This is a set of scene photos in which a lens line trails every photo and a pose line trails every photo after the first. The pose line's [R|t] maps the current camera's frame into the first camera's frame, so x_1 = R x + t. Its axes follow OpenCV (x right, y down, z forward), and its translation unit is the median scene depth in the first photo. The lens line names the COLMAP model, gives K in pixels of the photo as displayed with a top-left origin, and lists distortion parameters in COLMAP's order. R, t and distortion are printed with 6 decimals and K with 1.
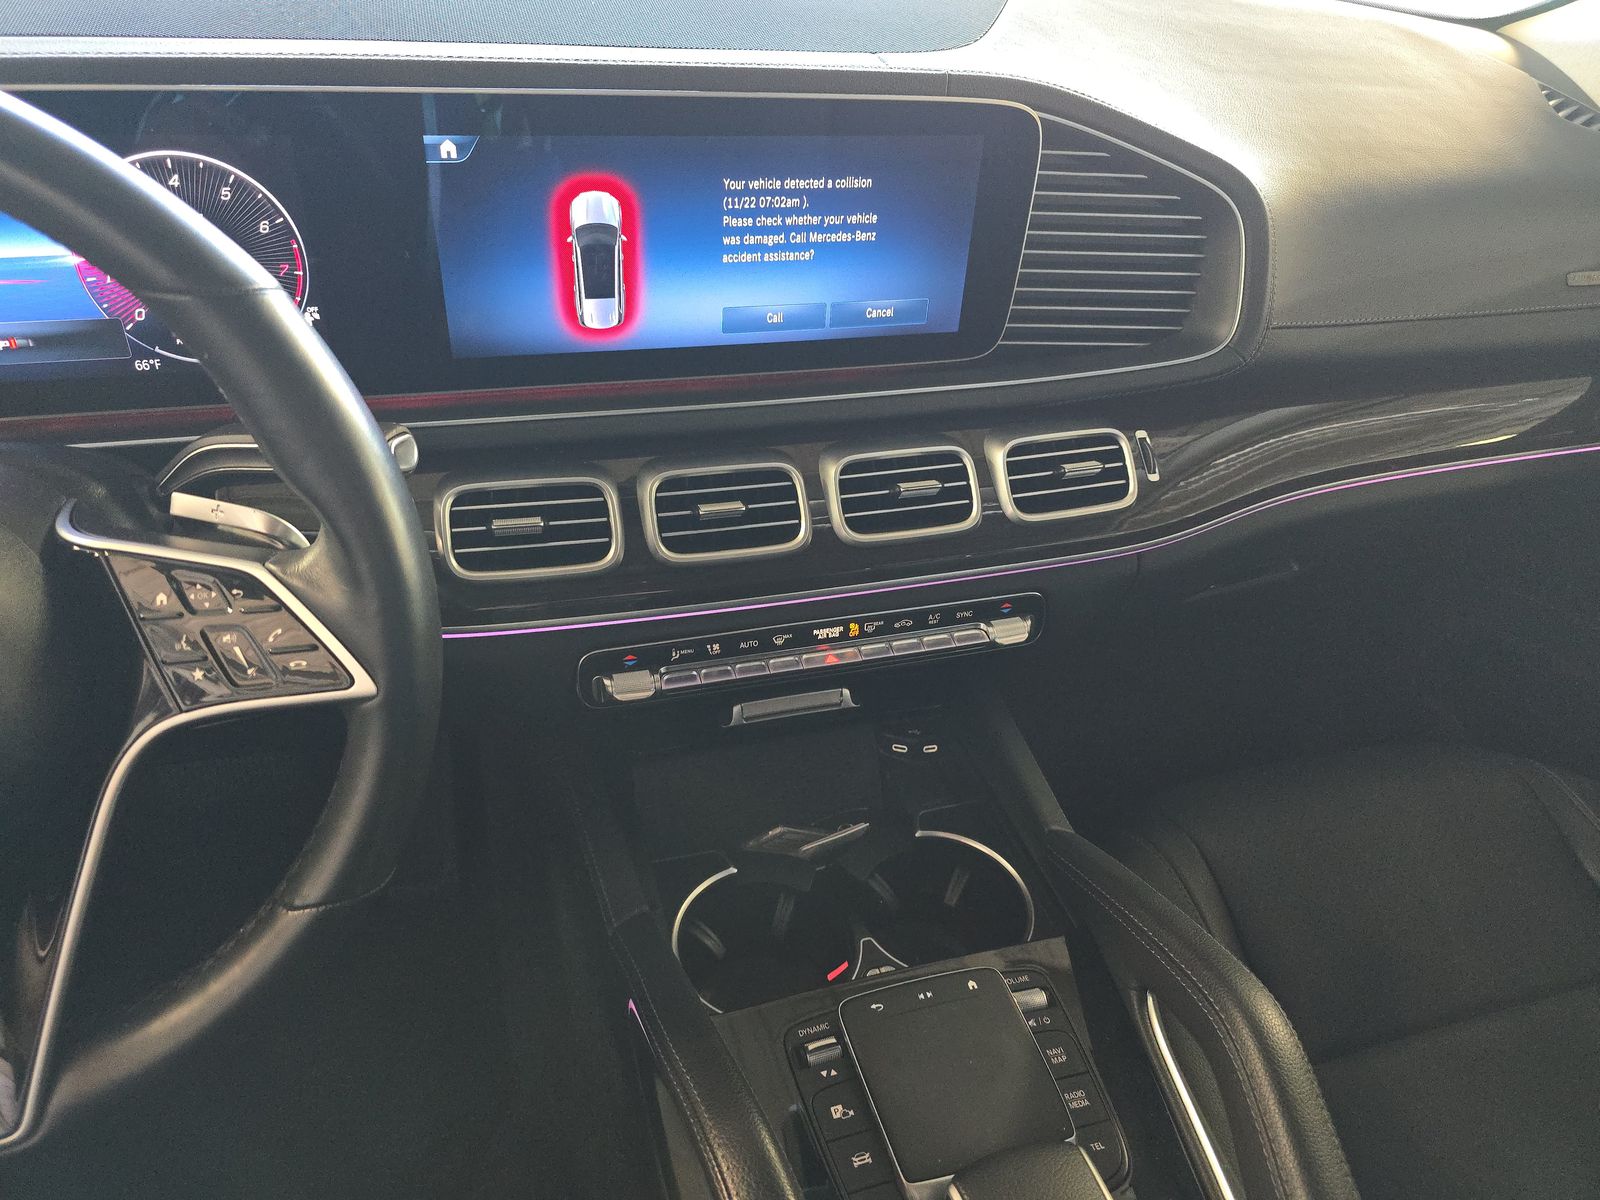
lens RADIAL K [[1042.6, 0, 706.7], [0, 1042.6, 595.4], [0, 0, 1]] dist [0.044833, -0.024015]
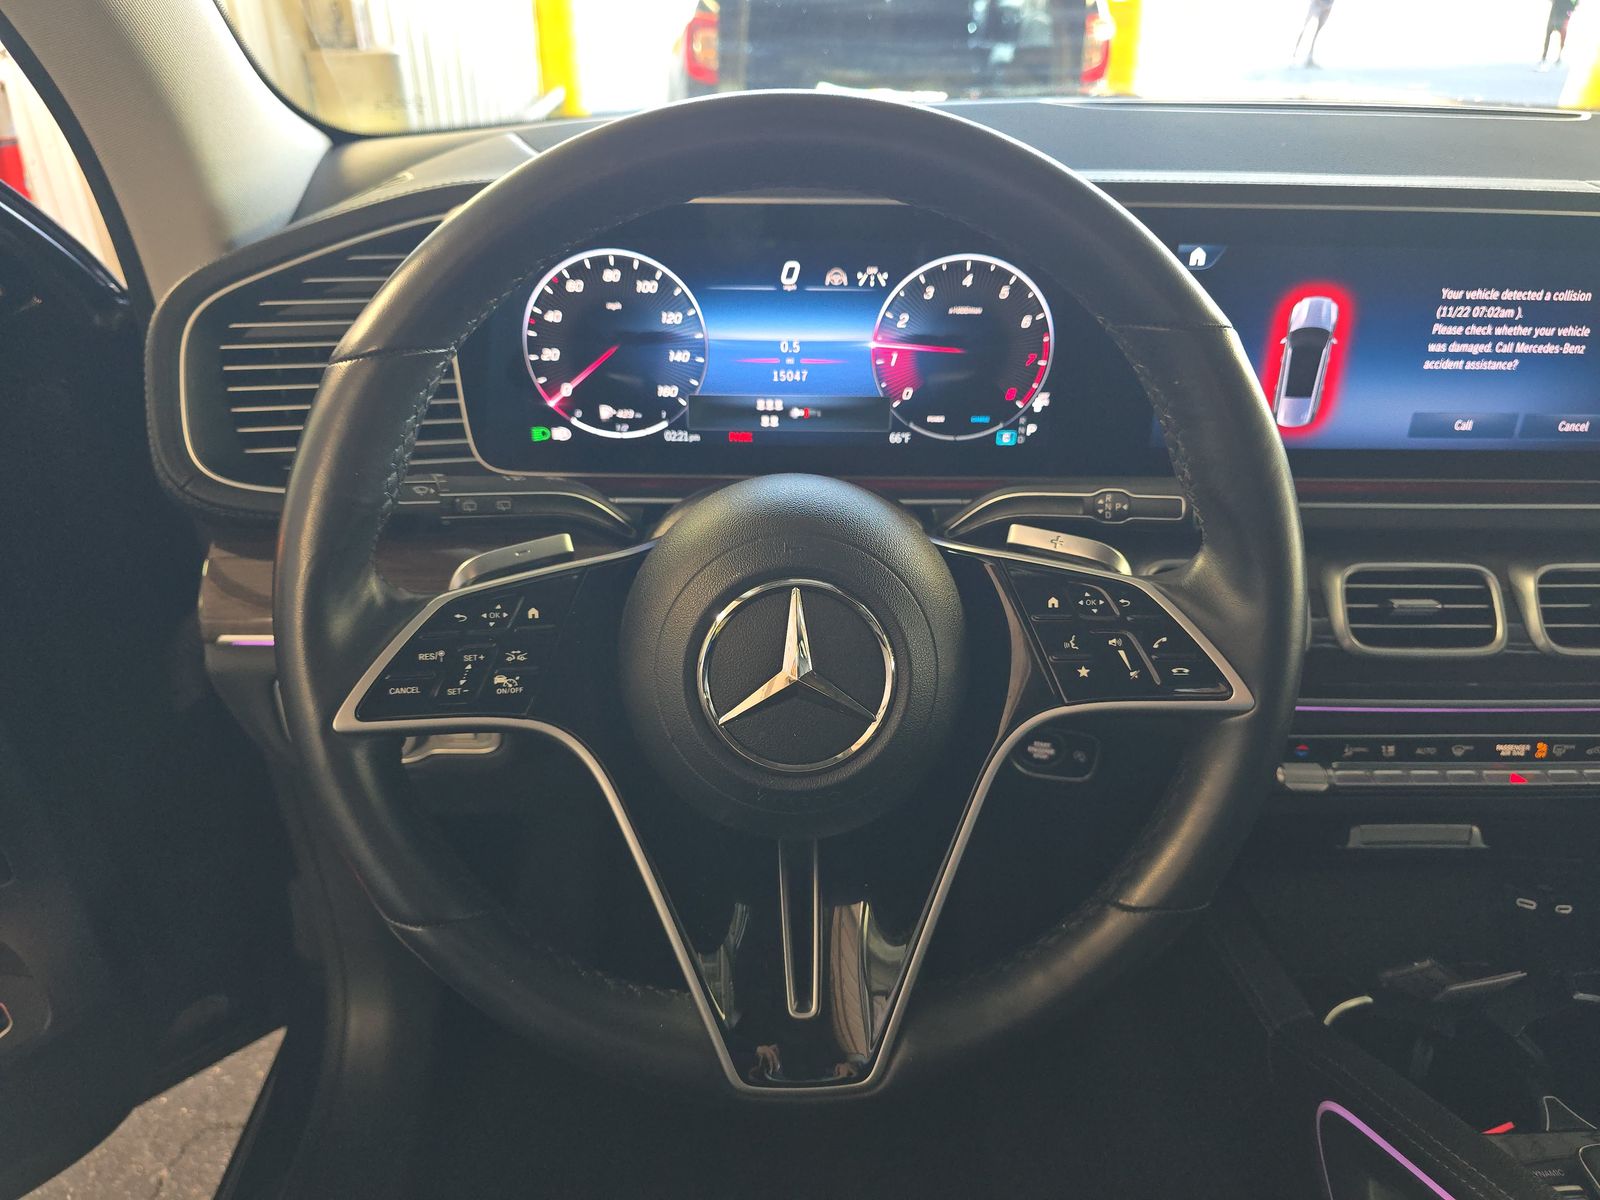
lens RADIAL K [[1042.6, 0, 813.5], [0, 1042.6, 603.7], [0, 0, 1]] dist [0.044833, -0.024015]
pose [[0.971435, 0.076590, -0.224608, -0.314018], [-0.109021, 0.984729, -0.135734, 0.112166], [0.210782, 0.156343, 0.964950, -0.082545]]
